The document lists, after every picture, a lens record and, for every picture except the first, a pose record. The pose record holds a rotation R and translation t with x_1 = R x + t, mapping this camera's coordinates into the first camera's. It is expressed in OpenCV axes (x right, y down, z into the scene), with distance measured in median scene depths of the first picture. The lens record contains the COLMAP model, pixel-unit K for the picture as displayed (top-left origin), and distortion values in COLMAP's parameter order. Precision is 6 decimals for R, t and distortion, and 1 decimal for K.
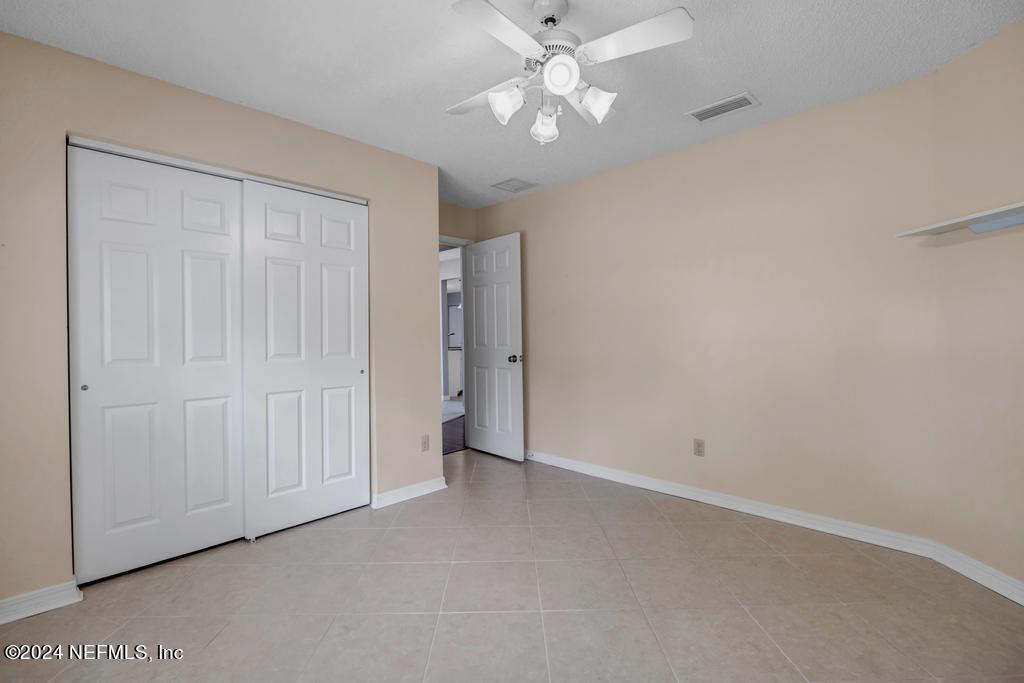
lens RADIAL K [[452.7, 0, 497.1], [0, 452.7, 342.4], [0, 0, 1]] dist [-0.009947, -0.000142]
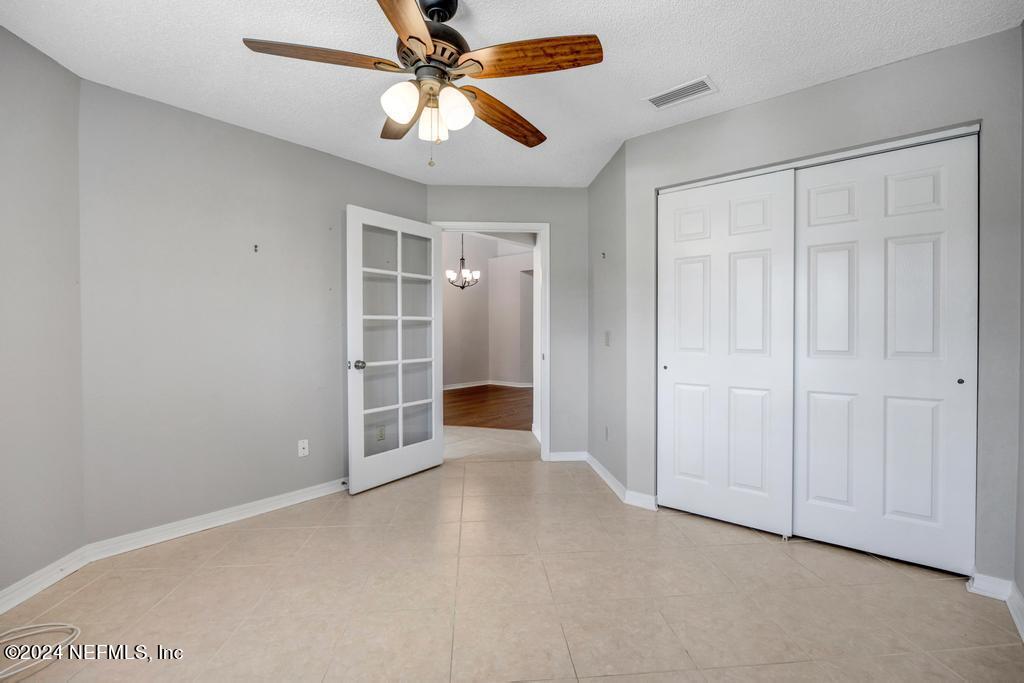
lens RADIAL K [[434.5, 0, 512.0], [0, 434.5, 341.5], [0, 0, 1]] dist [-0.002058, -0.000175]
pose [[0.162480, 0.024041, -0.986419, 0.257605], [-0.010173, 0.999691, 0.022689, -0.005260], [0.986659, 0.006348, 0.162674, 0.223719]]
